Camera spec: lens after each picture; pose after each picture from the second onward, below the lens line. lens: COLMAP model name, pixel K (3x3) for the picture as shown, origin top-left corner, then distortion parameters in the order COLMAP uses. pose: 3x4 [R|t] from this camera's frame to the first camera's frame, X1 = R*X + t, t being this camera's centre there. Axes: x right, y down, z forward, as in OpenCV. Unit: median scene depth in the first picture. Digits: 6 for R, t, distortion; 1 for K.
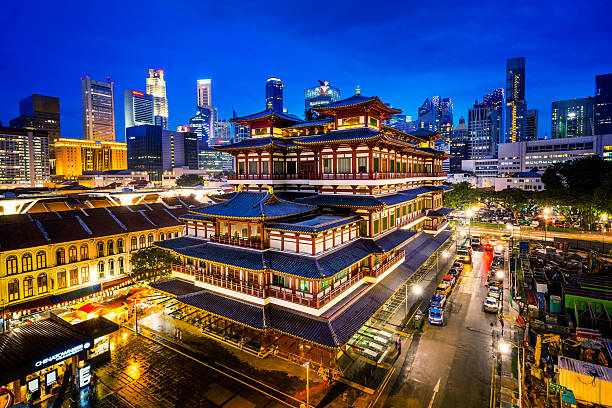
lens RADIAL K [[303.2, 0, 316.0], [0, 303.2, 200.4], [0, 0, 1]] dist [0.015367, -0.007191]
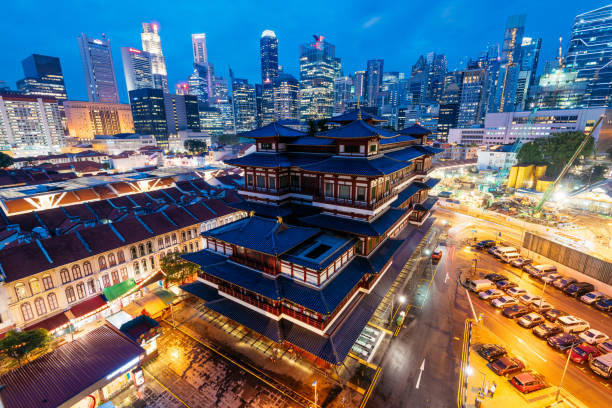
lens RADIAL K [[275.2, 0, 305.0], [0, 275.2, 200.3], [0, 0, 1]] dist [0.020960, -0.011792]
pose [[0.999949, 0.005050, -0.008788, -0.039702], [-0.003039, 0.976533, 0.215344, -0.281353], [0.009669, -0.215306, 0.976499, 0.006896]]
